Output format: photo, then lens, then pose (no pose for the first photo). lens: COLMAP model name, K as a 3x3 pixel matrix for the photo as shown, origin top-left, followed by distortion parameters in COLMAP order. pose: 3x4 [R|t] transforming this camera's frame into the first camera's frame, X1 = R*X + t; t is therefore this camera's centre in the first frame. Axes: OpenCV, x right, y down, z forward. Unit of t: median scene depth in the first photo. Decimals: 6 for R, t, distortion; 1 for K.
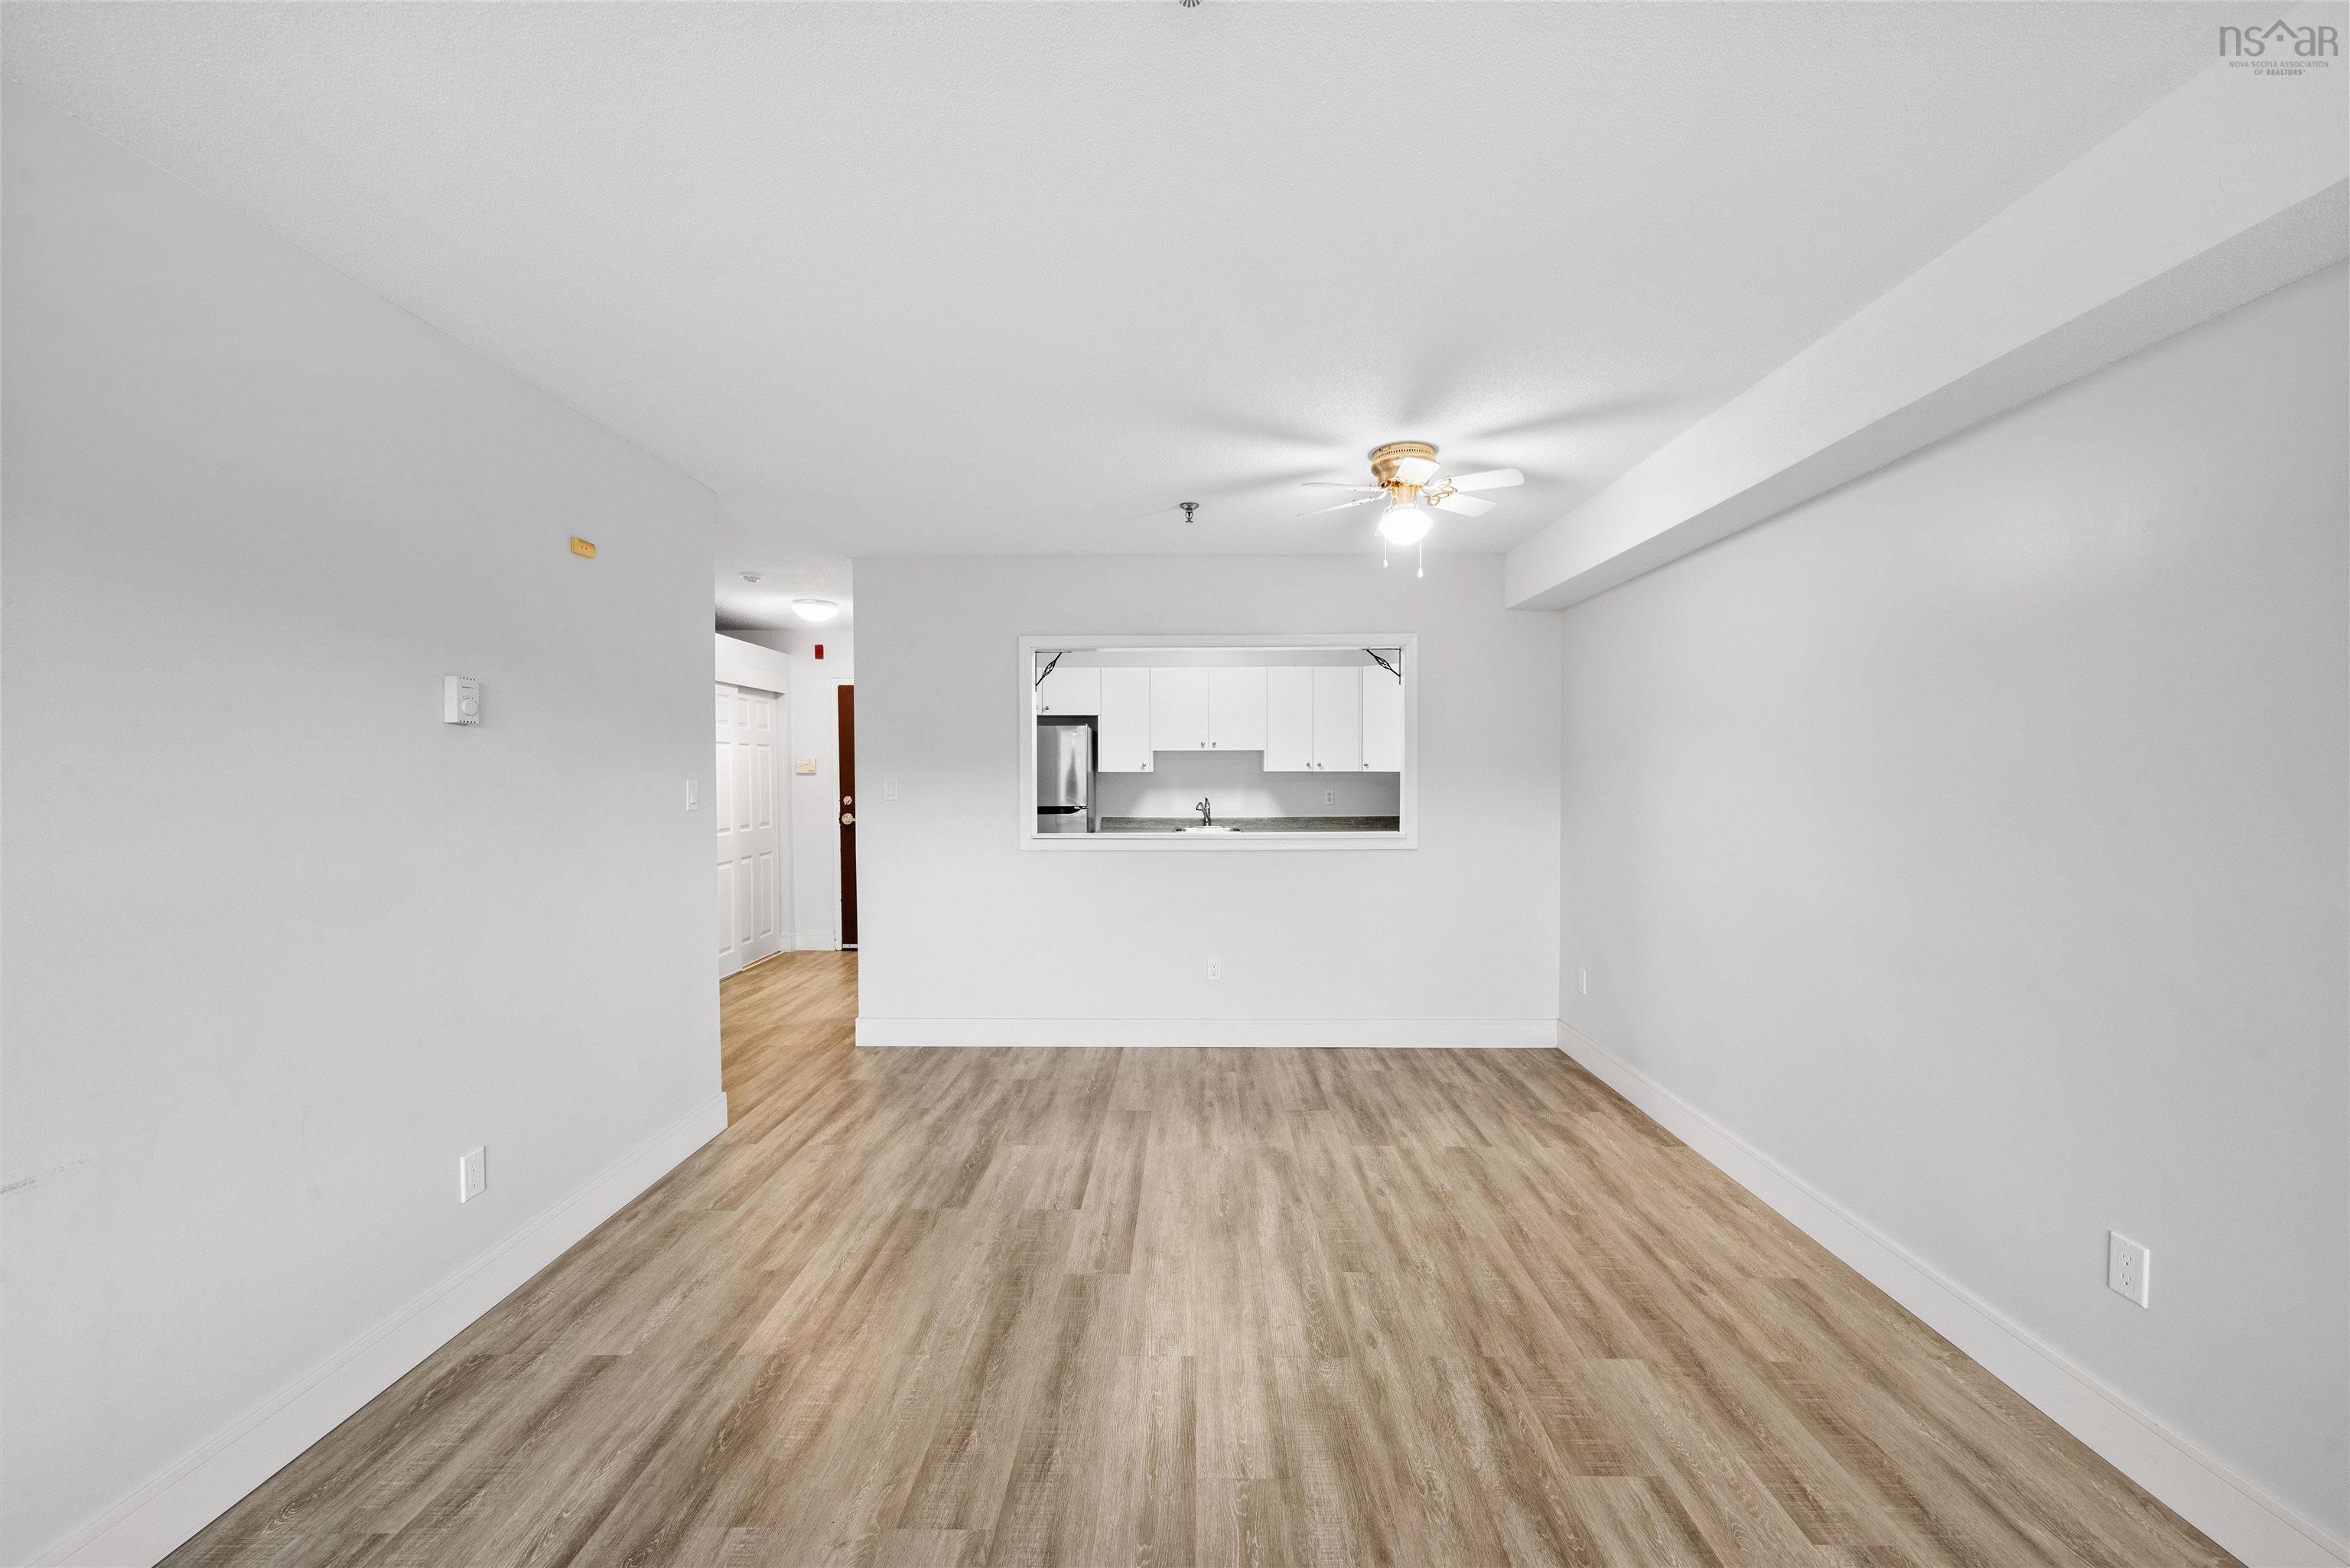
lens RADIAL K [[923.0, 0, 1180.8], [0, 923.0, 788.8], [0, 0, 1]] dist [0.000024, -0.000171]
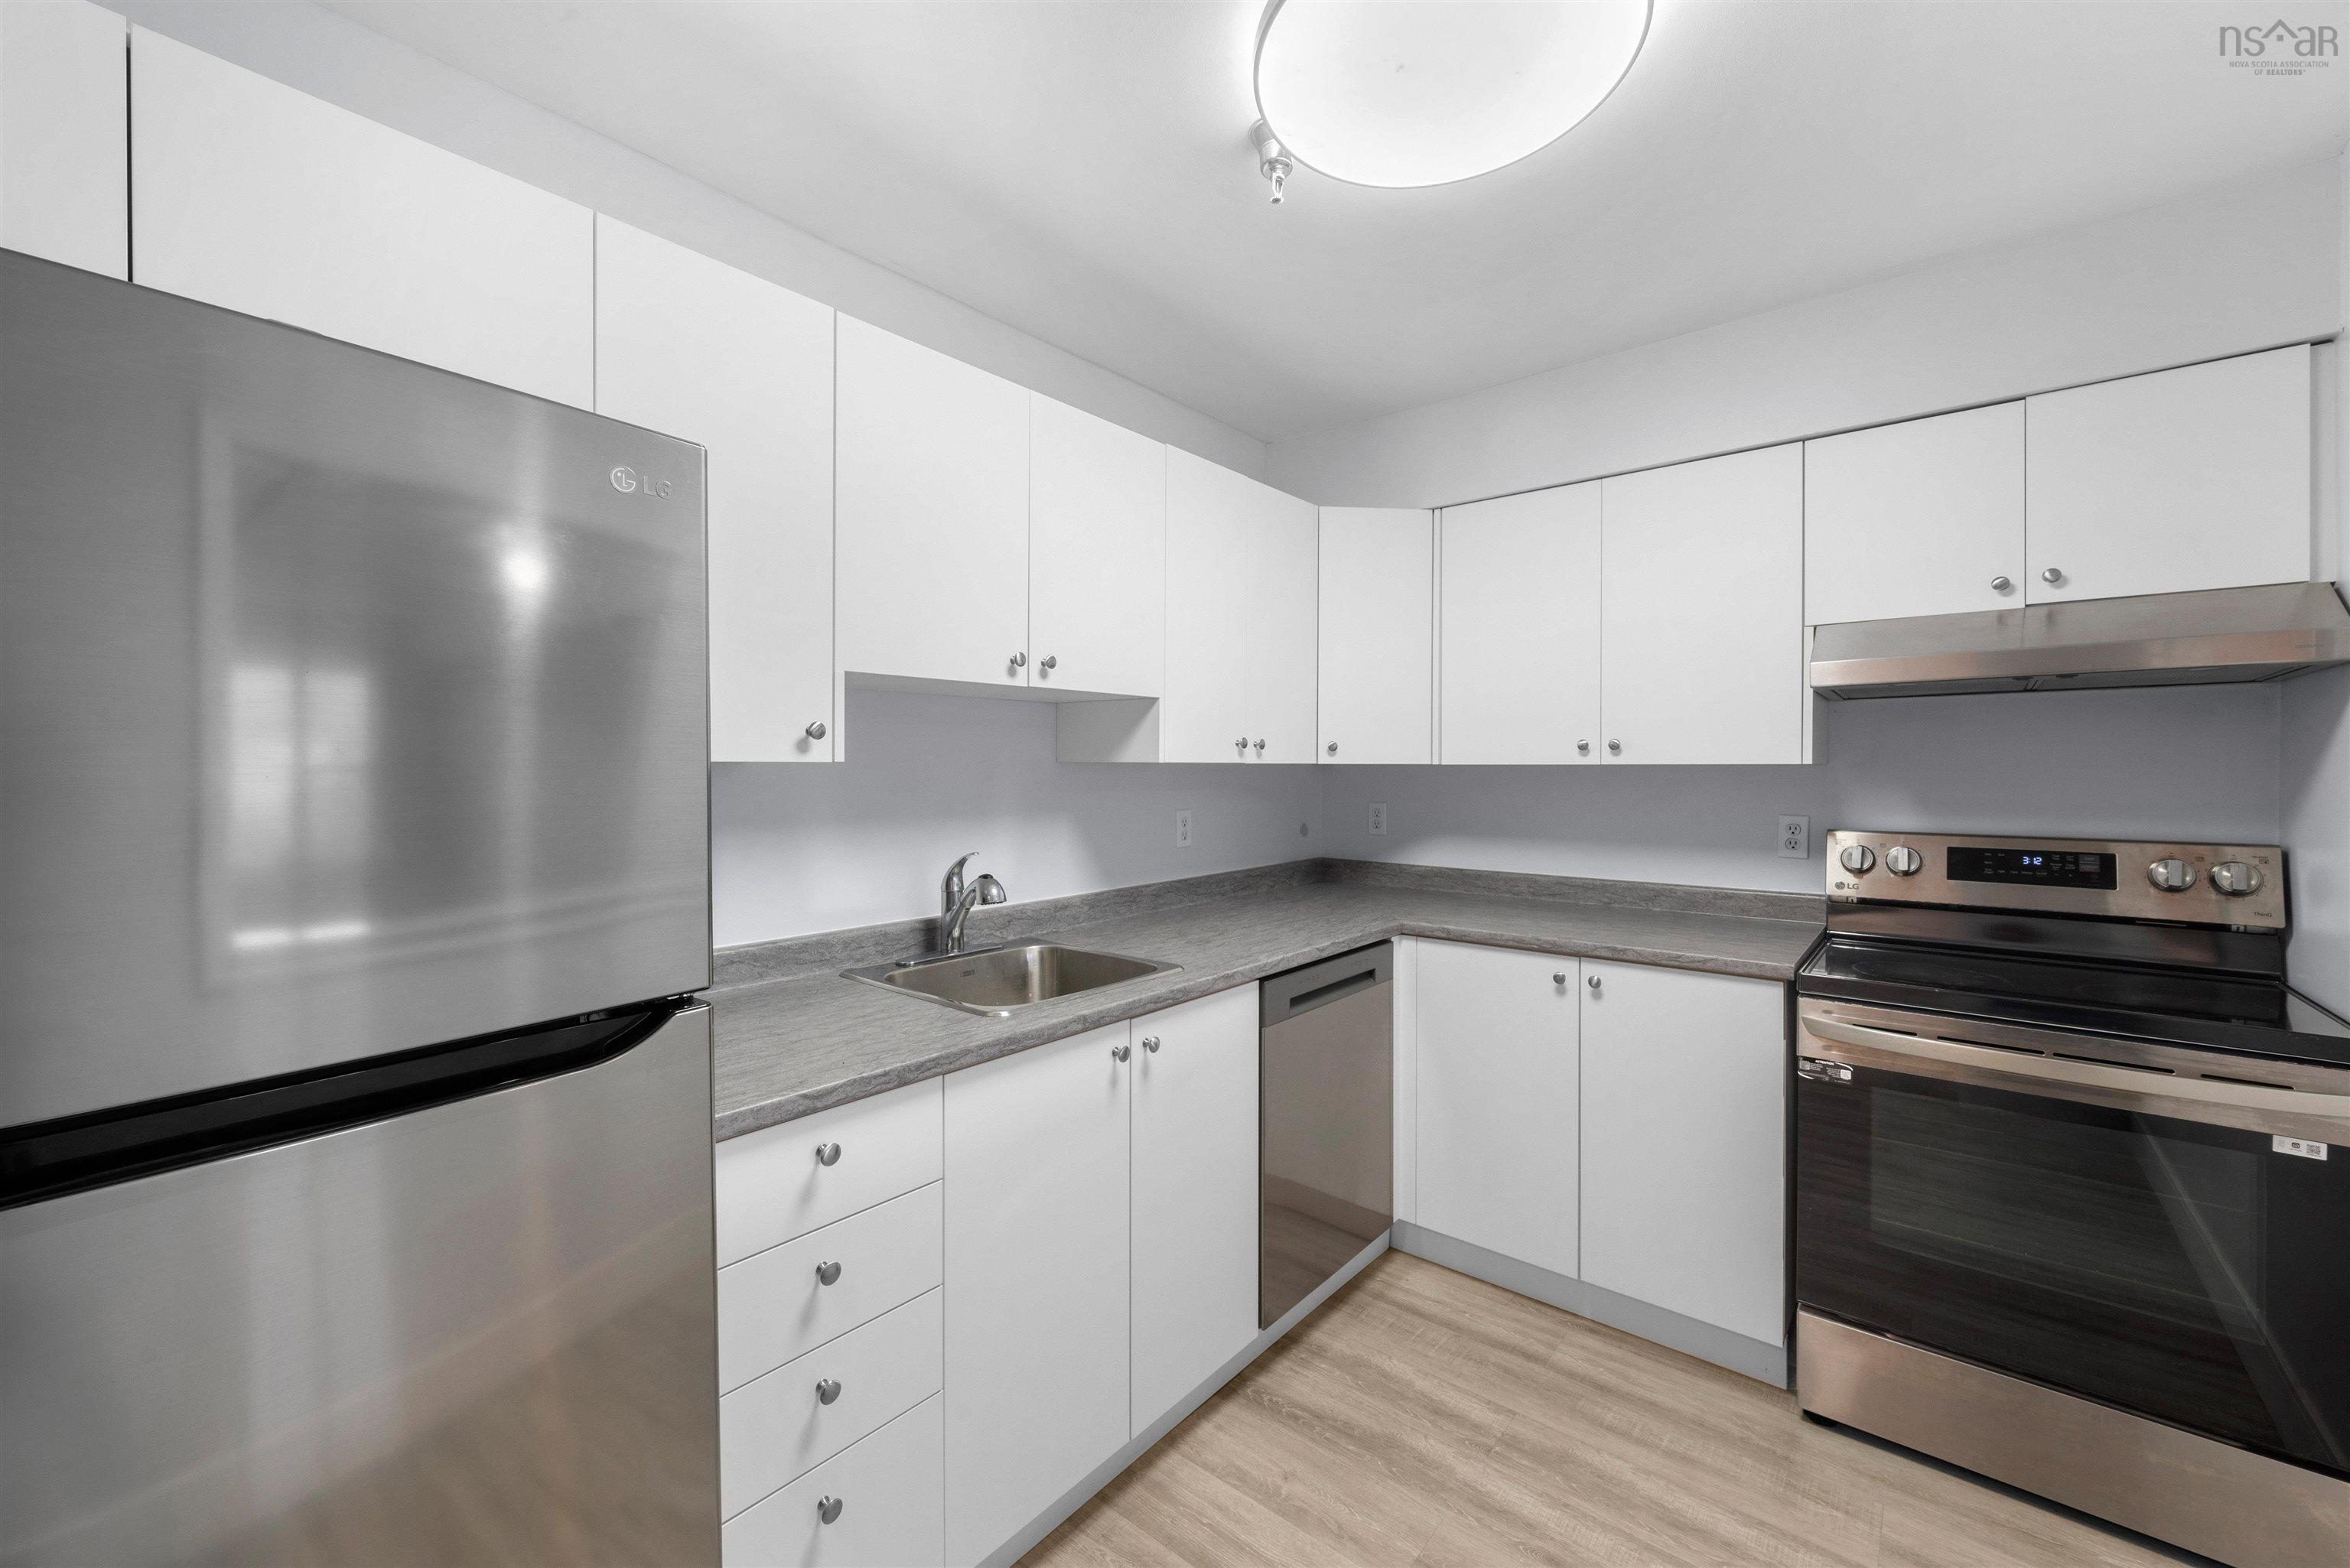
lens RADIAL K [[943.5, 0, 1187.6], [0, 943.5, 771.3], [0, 0, 1]] dist [-0.001557, -0.000250]
pose [[0.629515, -0.004227, 0.776977, -0.343272], [0.018219, 0.999791, -0.009323, -0.027207], [-0.776775, 0.020025, 0.629460, 1.667472]]
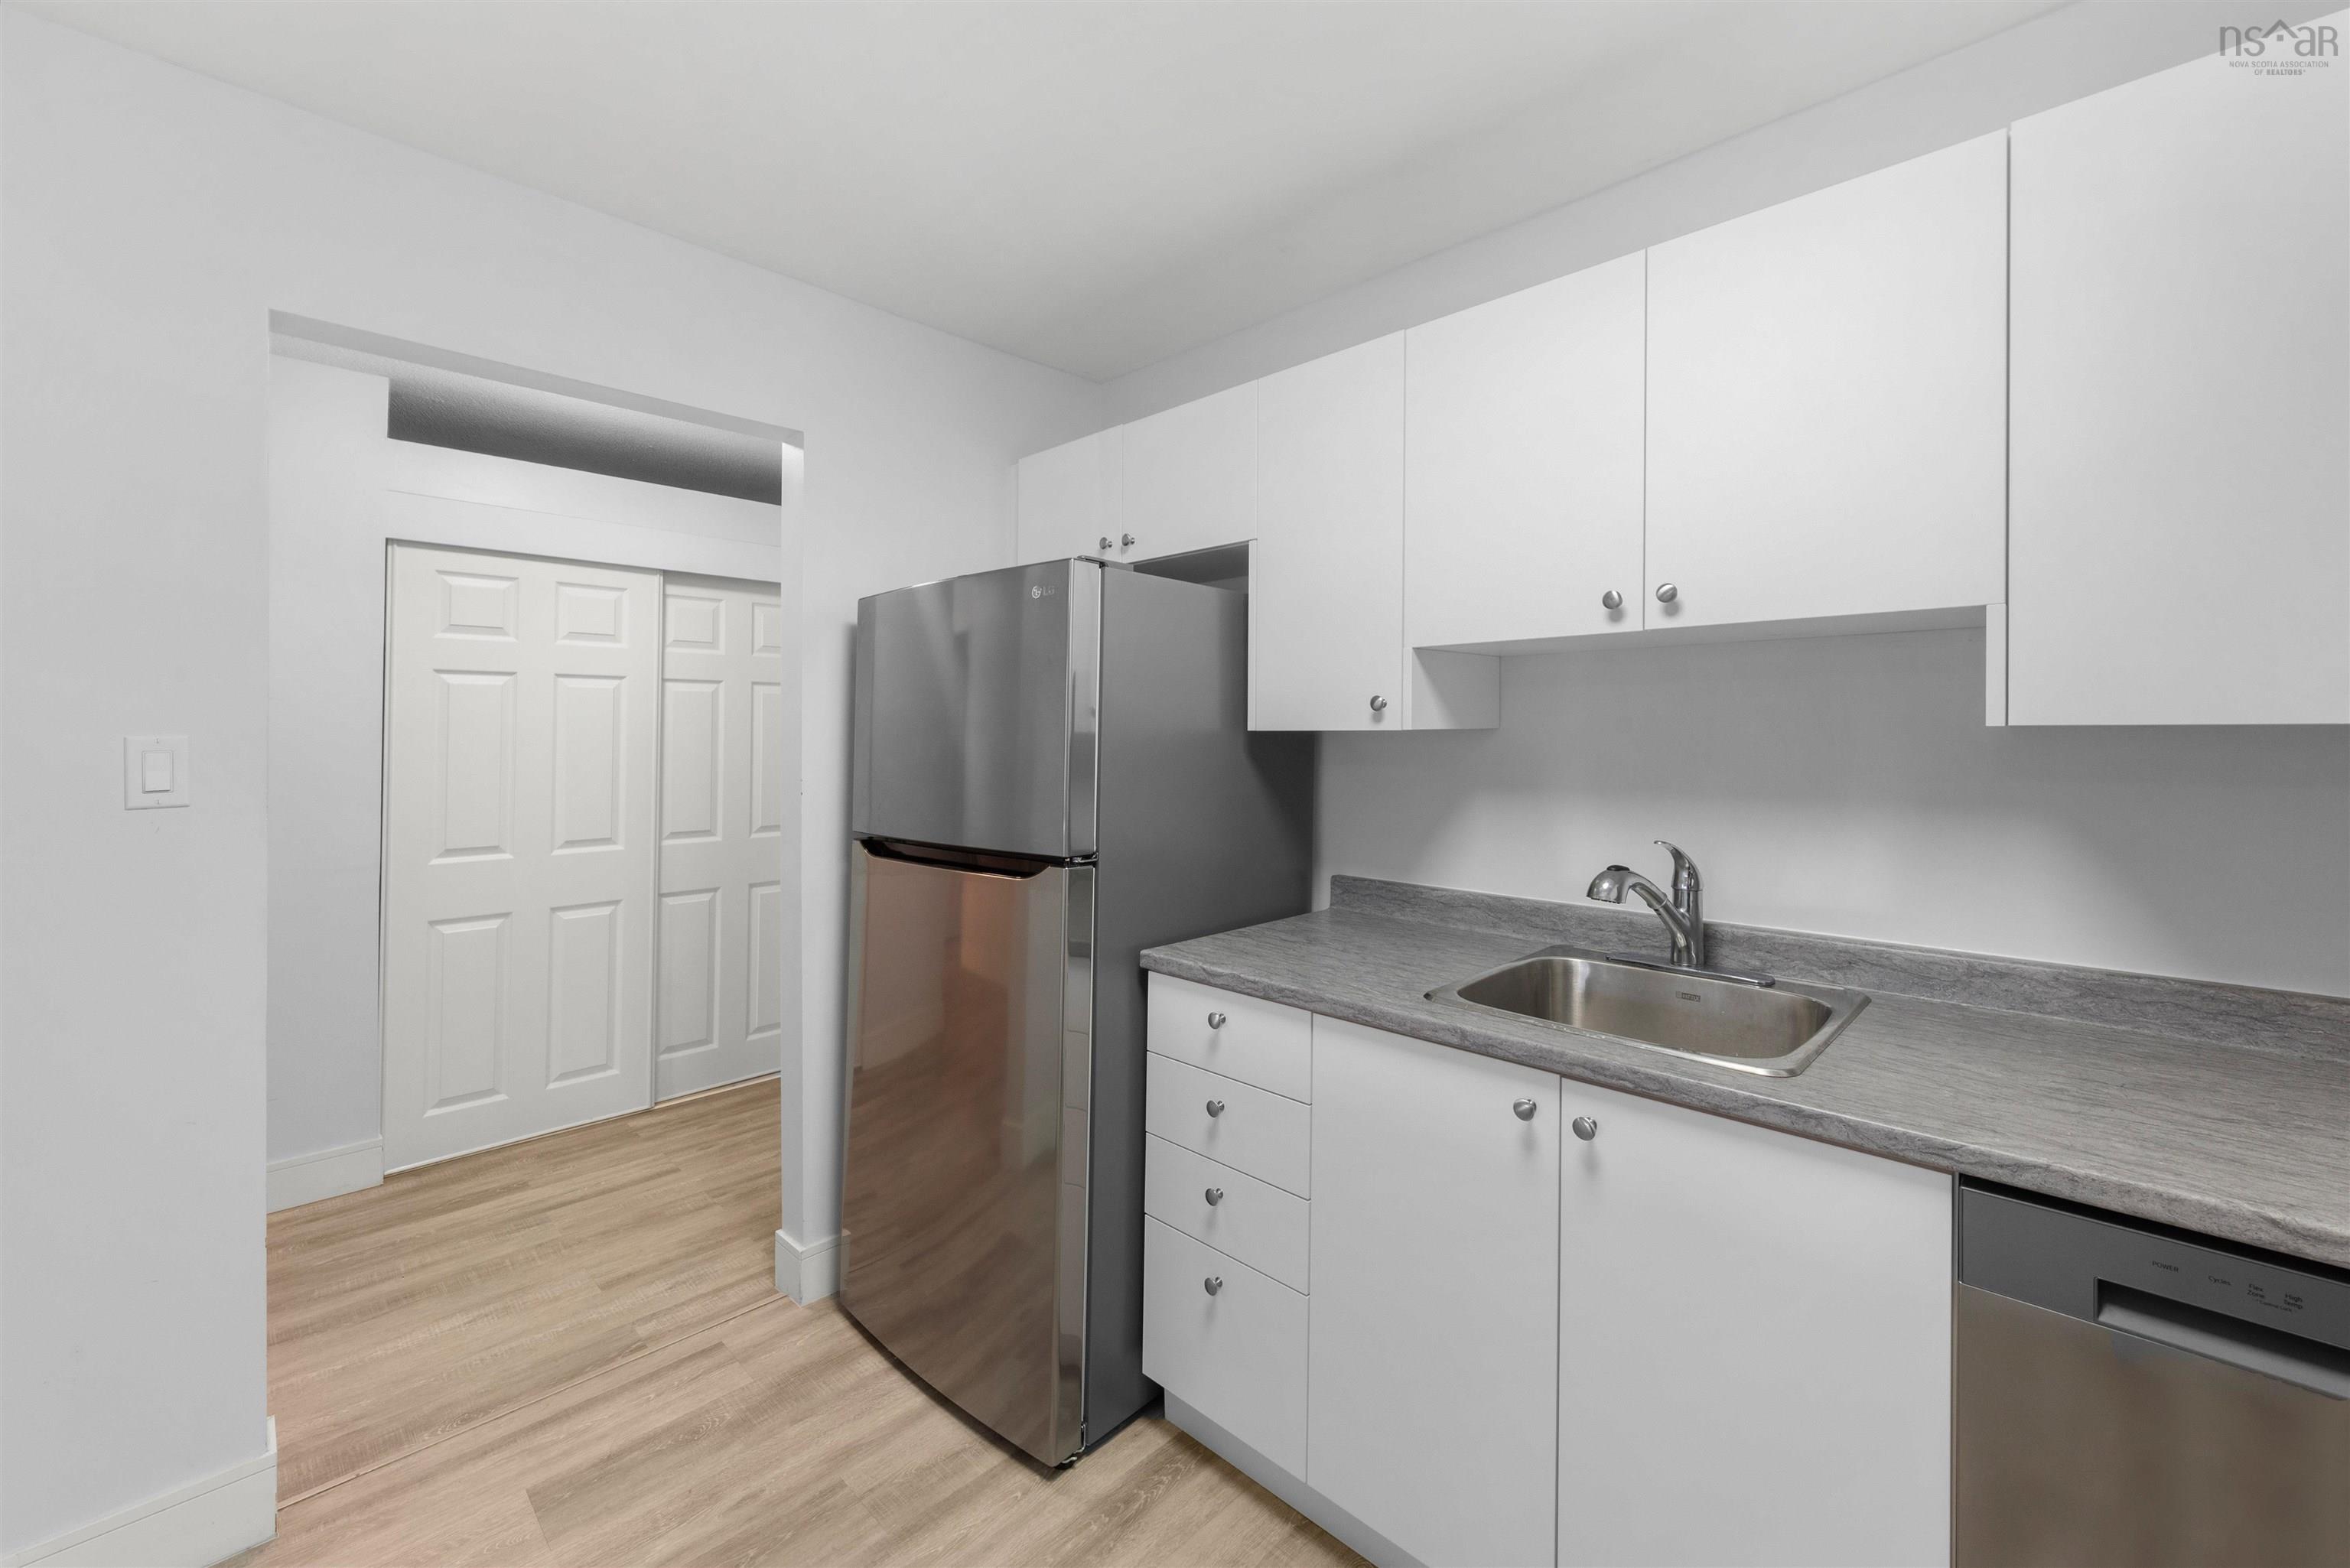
lens RADIAL K [[943.3, 0, 1182.0], [0, 943.3, 747.9], [0, 0, 1]] dist [-0.001953, -0.000150]
pose [[0.720075, 0.009176, -0.693835, 0.223350], [-0.015816, 0.999870, -0.003190, -0.025599], [0.693716, 0.013270, 0.720127, 1.636738]]
